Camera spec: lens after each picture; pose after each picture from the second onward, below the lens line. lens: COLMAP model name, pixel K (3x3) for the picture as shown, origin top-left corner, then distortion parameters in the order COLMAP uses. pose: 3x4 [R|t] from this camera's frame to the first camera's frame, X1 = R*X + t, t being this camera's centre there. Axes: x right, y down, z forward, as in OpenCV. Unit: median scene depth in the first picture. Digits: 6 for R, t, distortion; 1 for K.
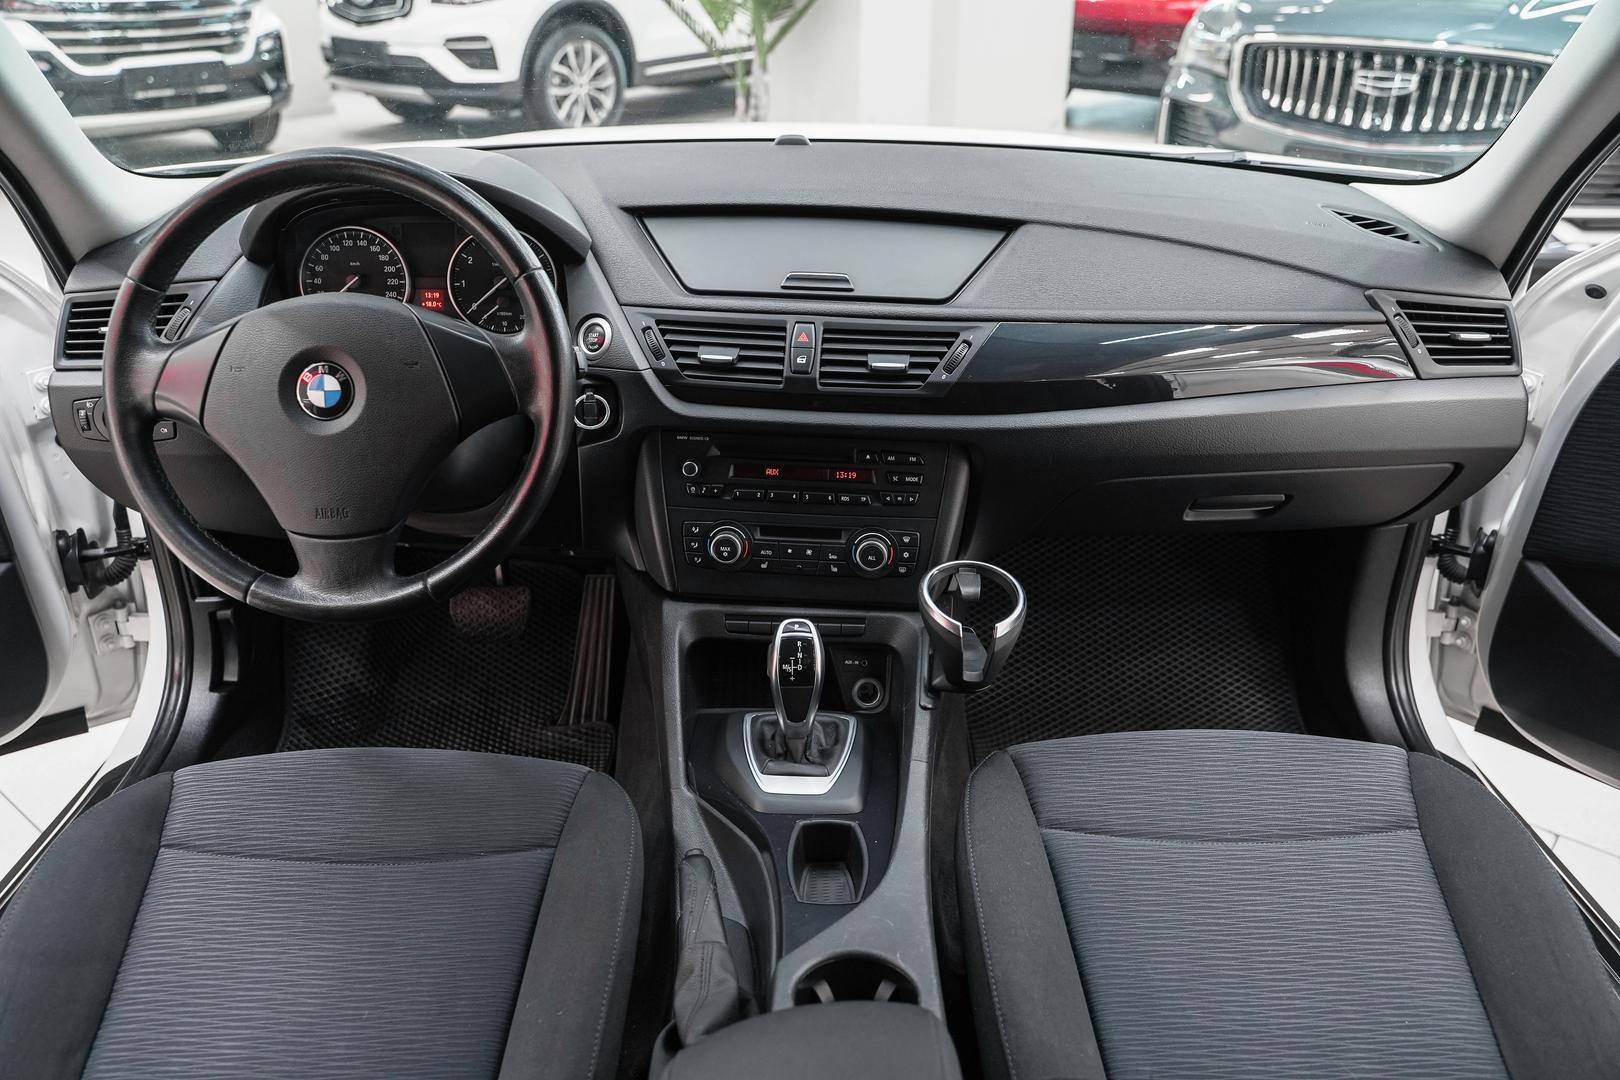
lens RADIAL K [[1308.9, 0, 819.0], [0, 1308.9, 534.4], [0, 0, 1]] dist [-0.019249, 0.012010]
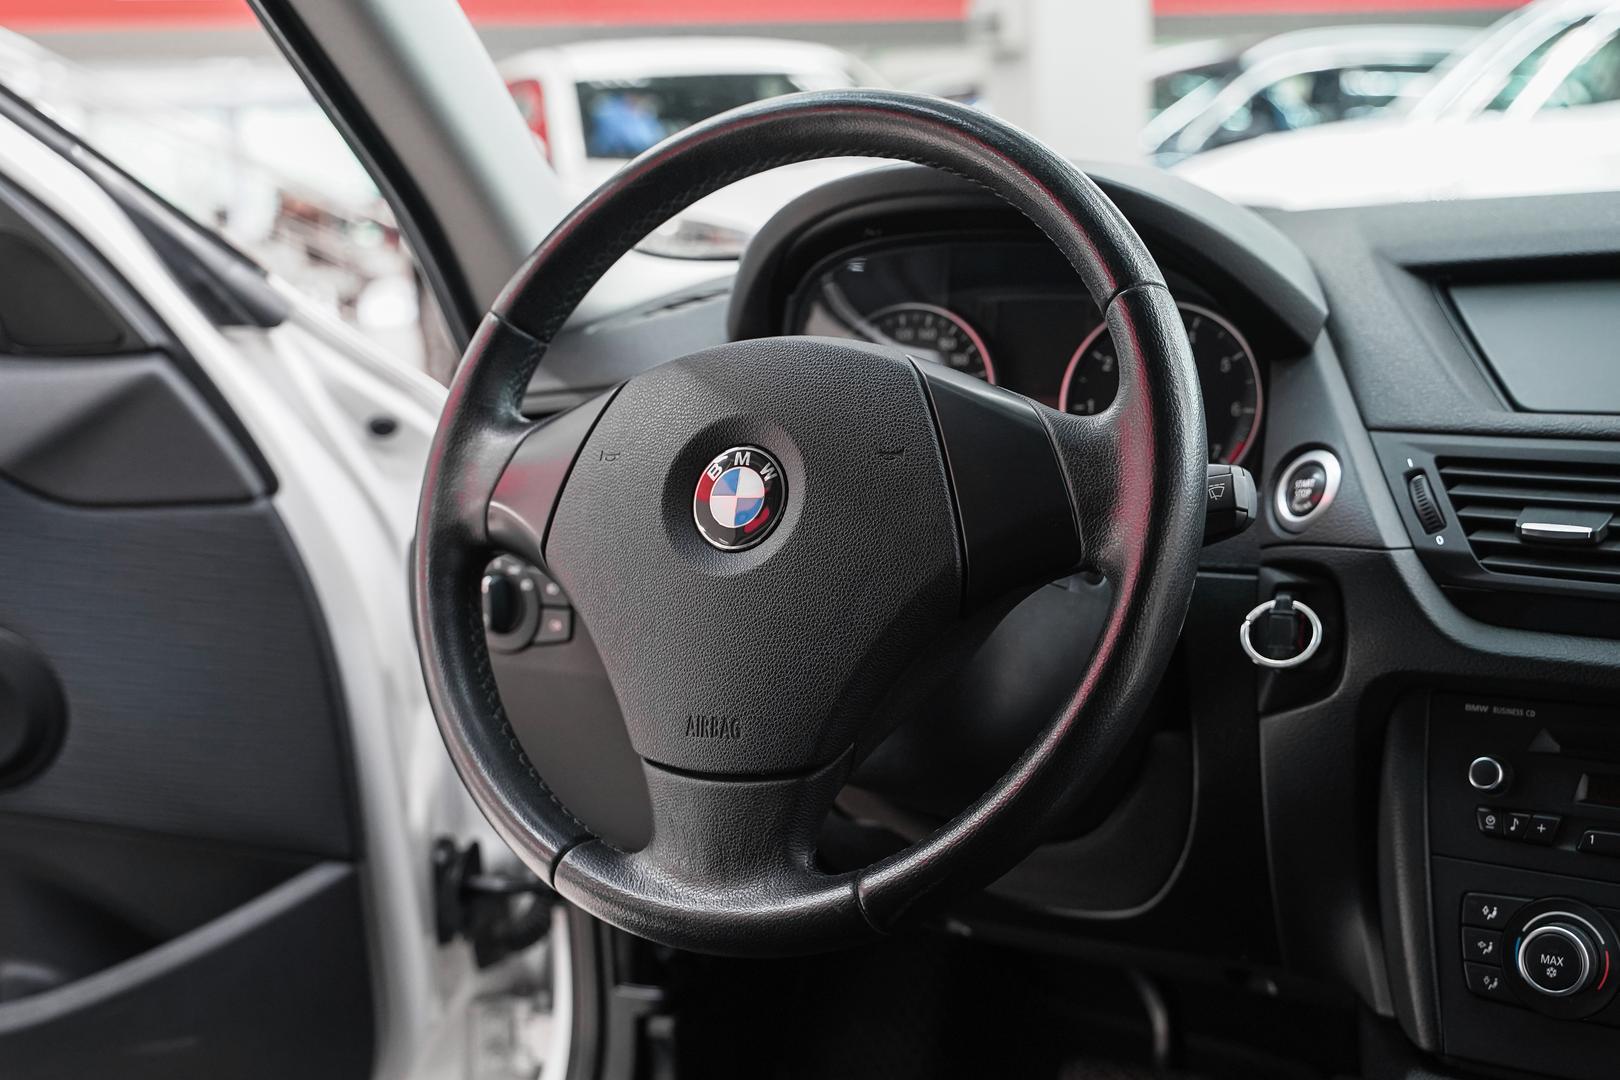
lens RADIAL K [[2234.3, 0, 775.8], [0, 2234.3, 502.1], [0, 0, 1]] dist [0.009296, 0.000000]
pose [[0.866741, 0.026286, -0.498065, 0.074114], [-0.168689, 0.955210, -0.243142, 0.092220], [0.469366, 0.294759, 0.832354, 0.205950]]
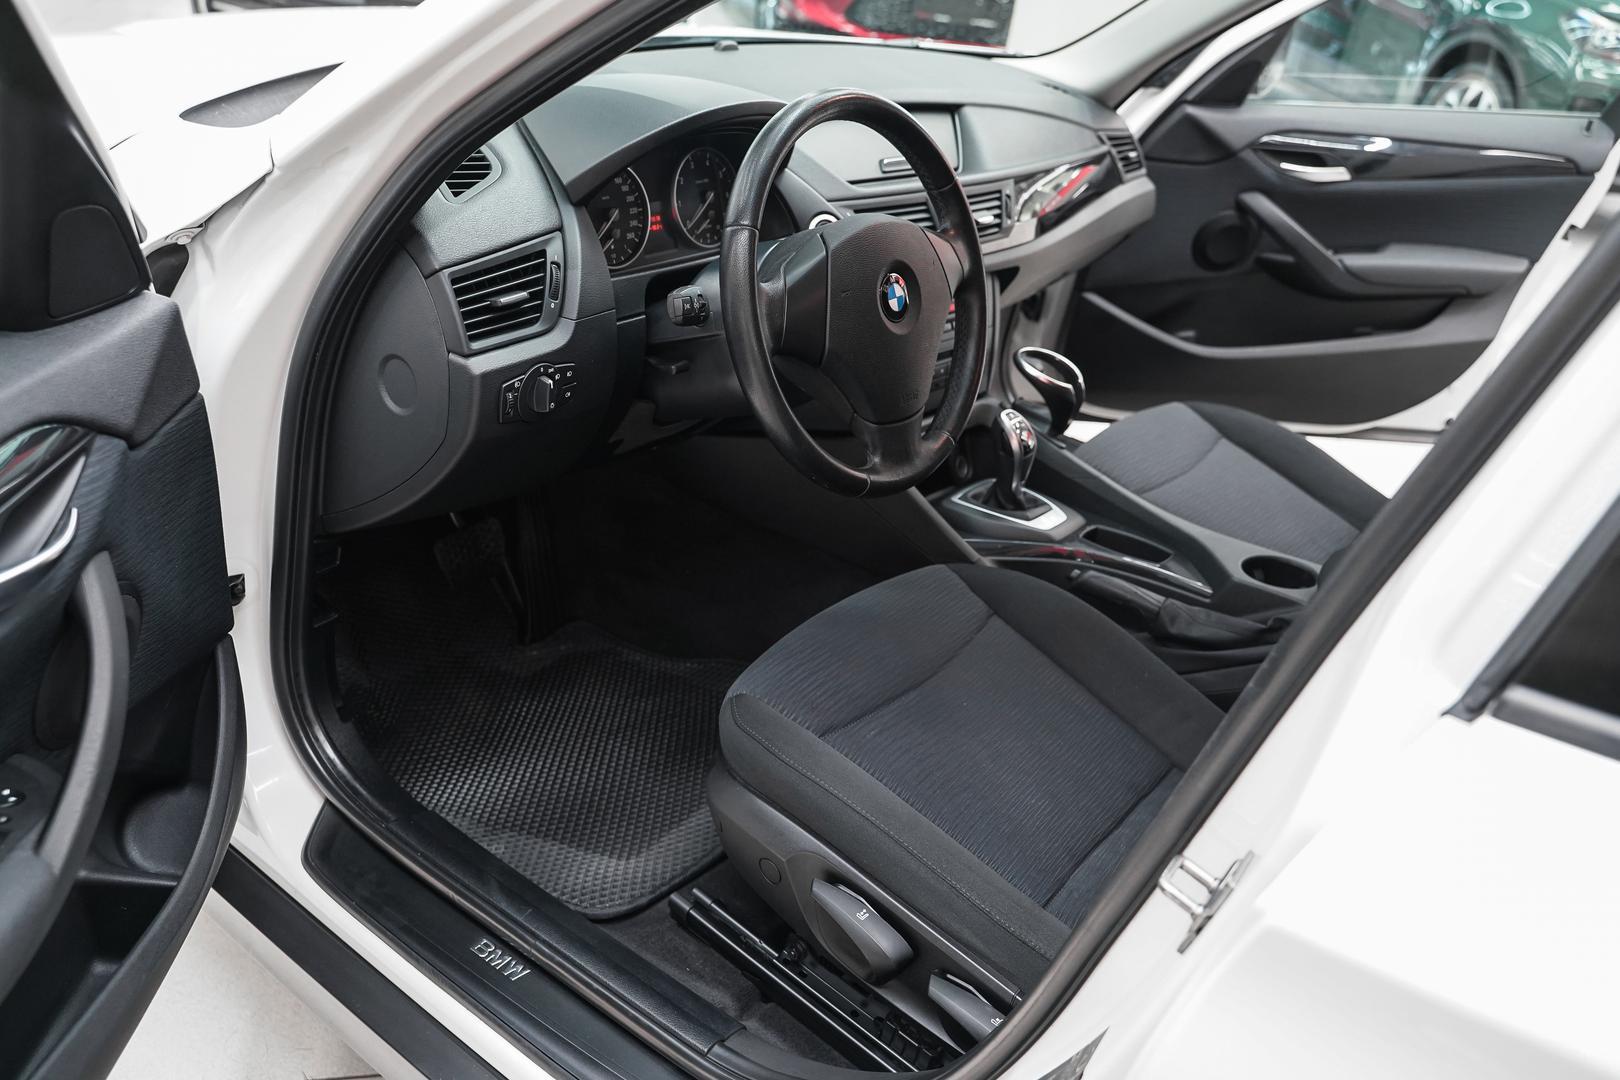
lens RADIAL K [[1308.9, 0, 806.4], [0, 1308.9, 540.9], [0, 0, 1]] dist [-0.019249, 0.012010]
pose [[0.615655, -0.317676, 0.721146, -1.123498], [0.230021, 0.947733, 0.221117, -0.150838], [-0.753697, 0.029747, 0.656548, 0.241173]]
